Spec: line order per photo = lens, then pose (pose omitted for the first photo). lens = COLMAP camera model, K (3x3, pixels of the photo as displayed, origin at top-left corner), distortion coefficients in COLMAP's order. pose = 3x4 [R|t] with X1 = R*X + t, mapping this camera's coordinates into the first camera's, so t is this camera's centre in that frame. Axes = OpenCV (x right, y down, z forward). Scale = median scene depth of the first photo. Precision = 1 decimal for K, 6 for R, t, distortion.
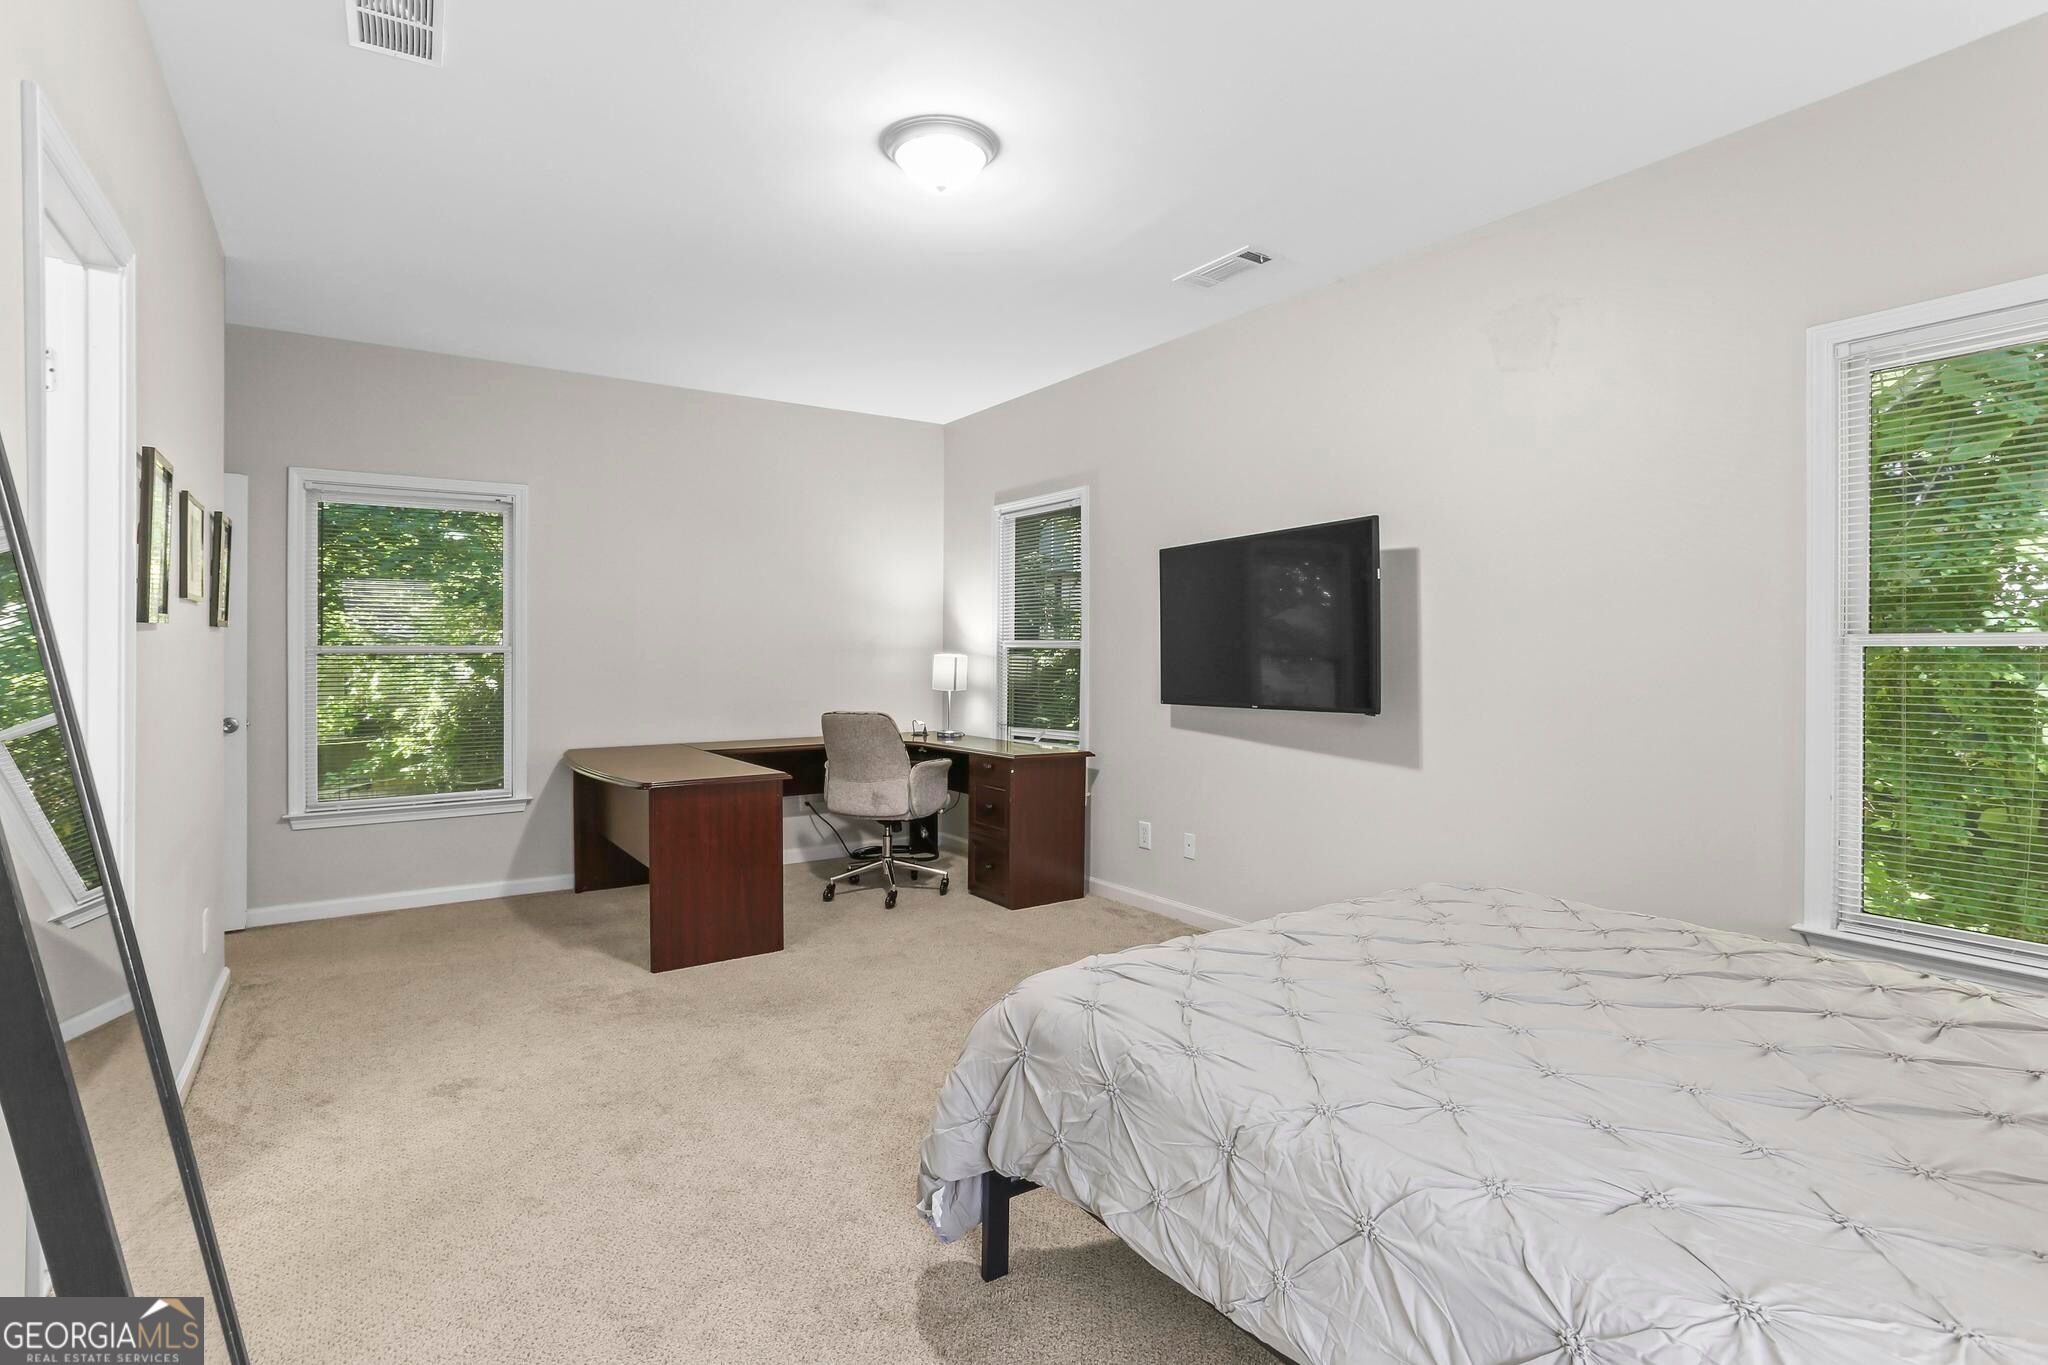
lens RADIAL K [[983.5, 0, 1016.4], [0, 983.5, 661.6], [0, 0, 1]] dist [-0.049847, 0.028630]
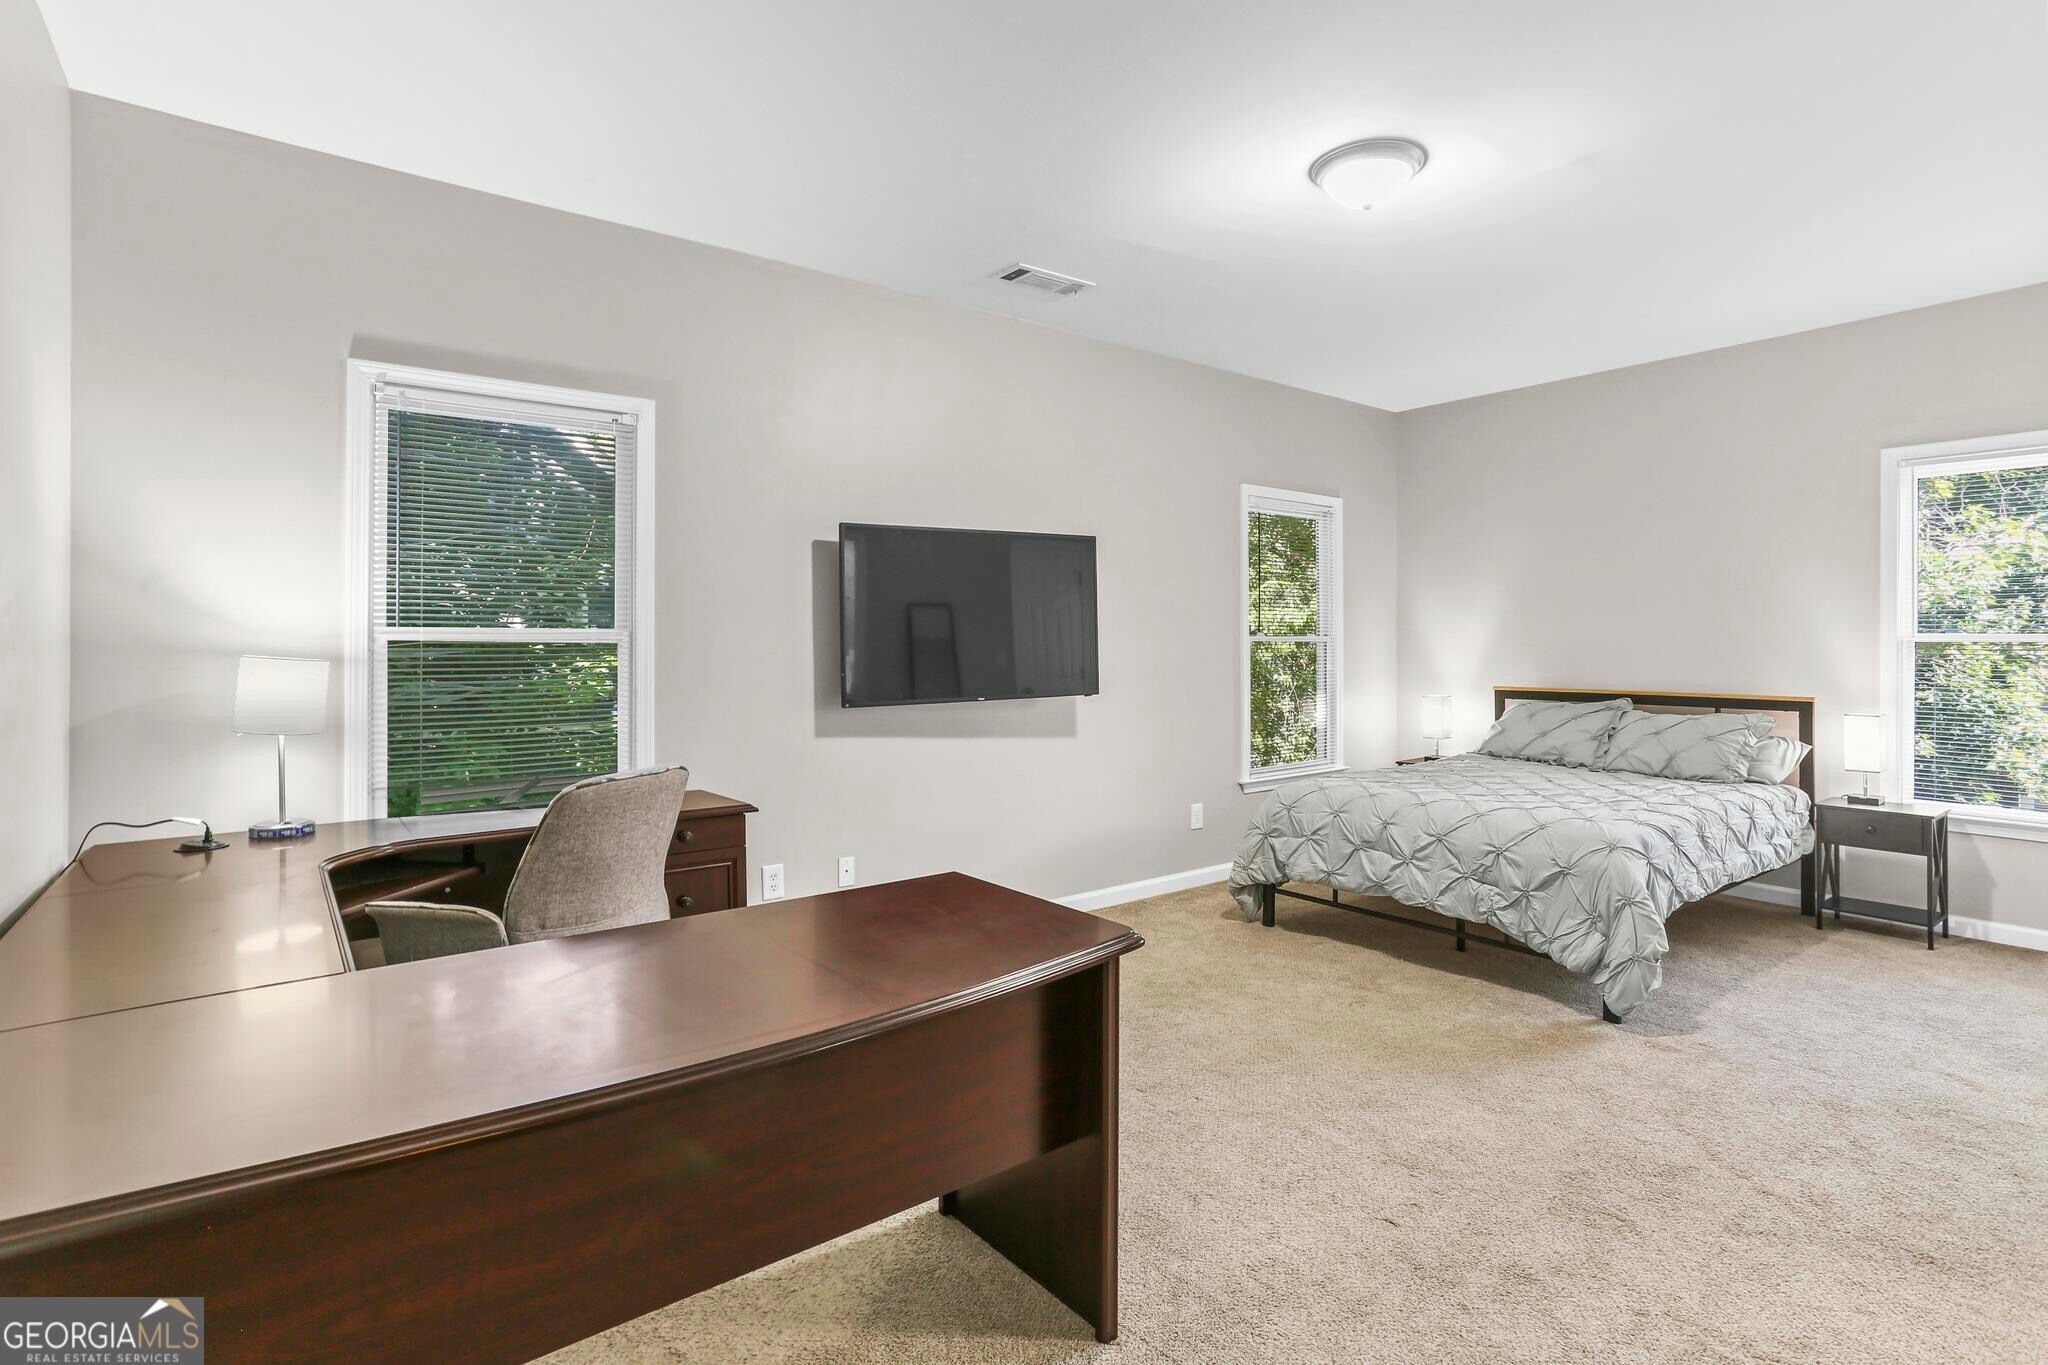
lens RADIAL K [[1015.0, 0, 1063.3], [0, 1015.0, 632.4], [0, 0, 1]] dist [-0.003130, -0.000629]
pose [[-0.068253, 0.008466, 0.997632, -0.709899], [0.010884, 0.999911, -0.007740, -0.012798], [-0.997609, 0.010330, -0.068339, 0.856539]]
